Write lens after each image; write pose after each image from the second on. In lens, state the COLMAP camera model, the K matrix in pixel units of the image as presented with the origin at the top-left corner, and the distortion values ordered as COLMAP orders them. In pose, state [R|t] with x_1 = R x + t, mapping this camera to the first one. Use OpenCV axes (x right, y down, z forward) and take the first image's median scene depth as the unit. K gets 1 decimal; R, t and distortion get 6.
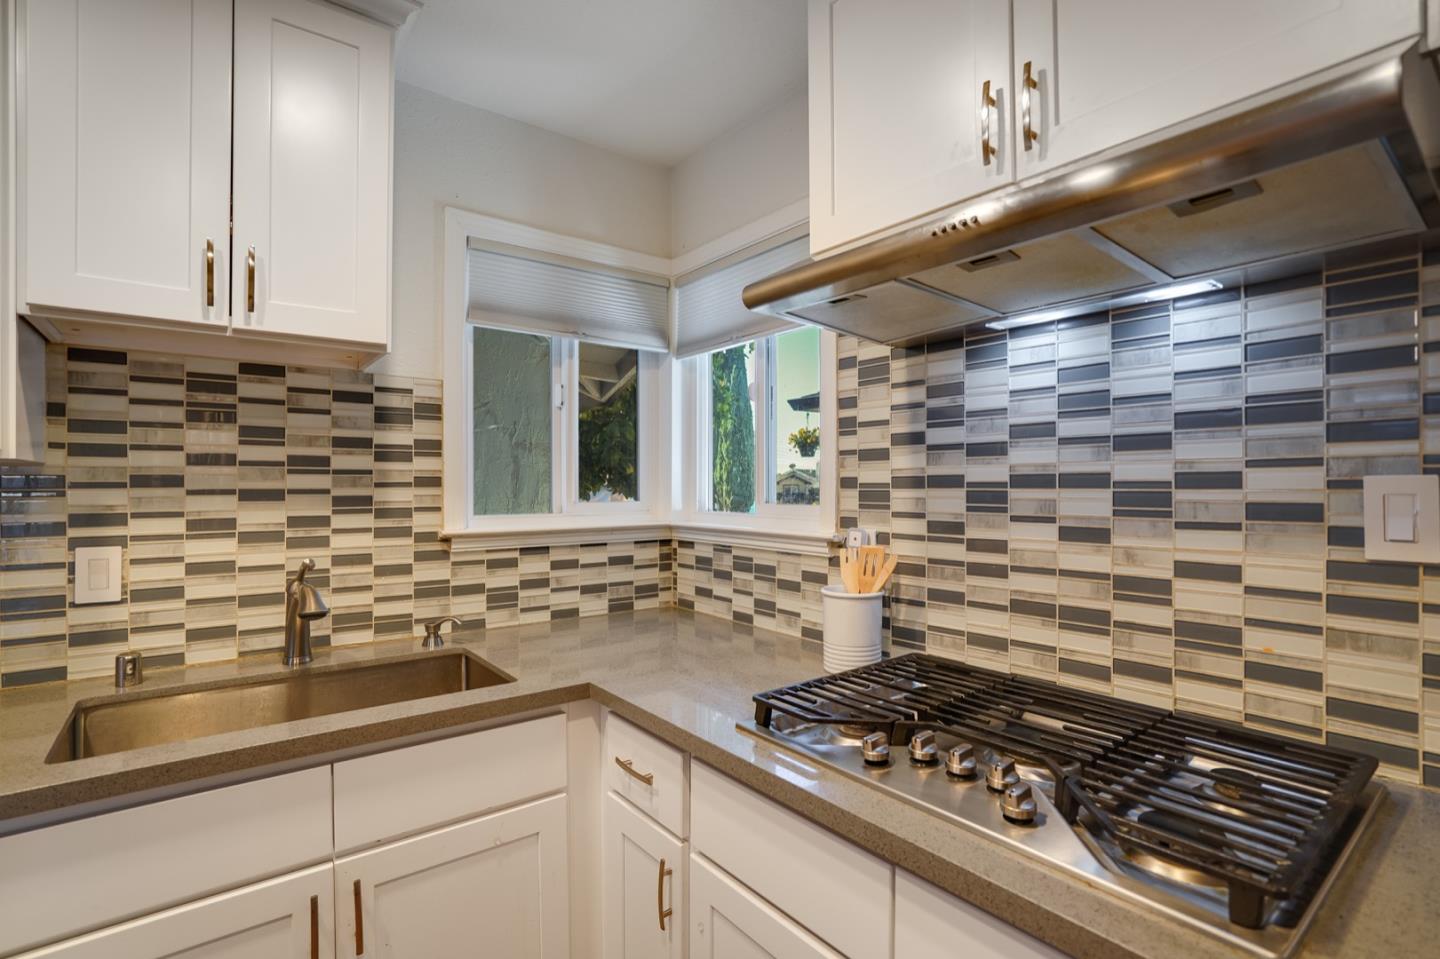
lens RADIAL K [[688.3, 0, 717.7], [0, 688.3, 487.4], [0, 0, 1]] dist [-0.051236, 0.025437]
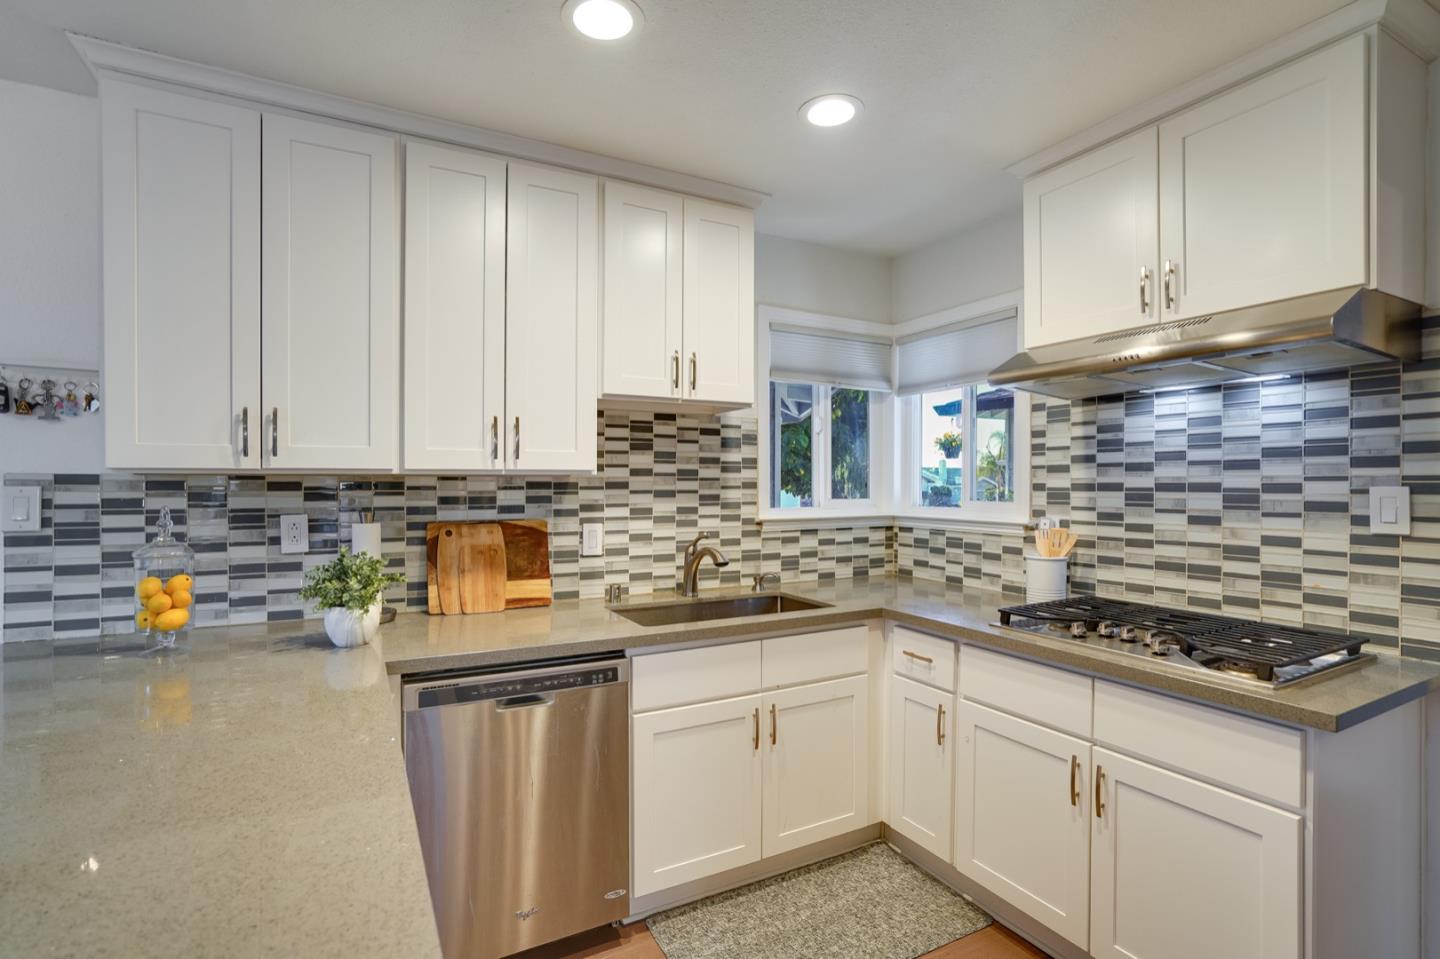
lens RADIAL K [[688.3, 0, 717.7], [0, 688.3, 487.4], [0, 0, 1]] dist [-0.051236, 0.025437]
pose [[0.986553, 0.002922, -0.163415, -0.284524], [-0.002393, 0.999991, 0.003437, -0.010571], [0.163423, -0.003000, 0.986551, -0.642866]]
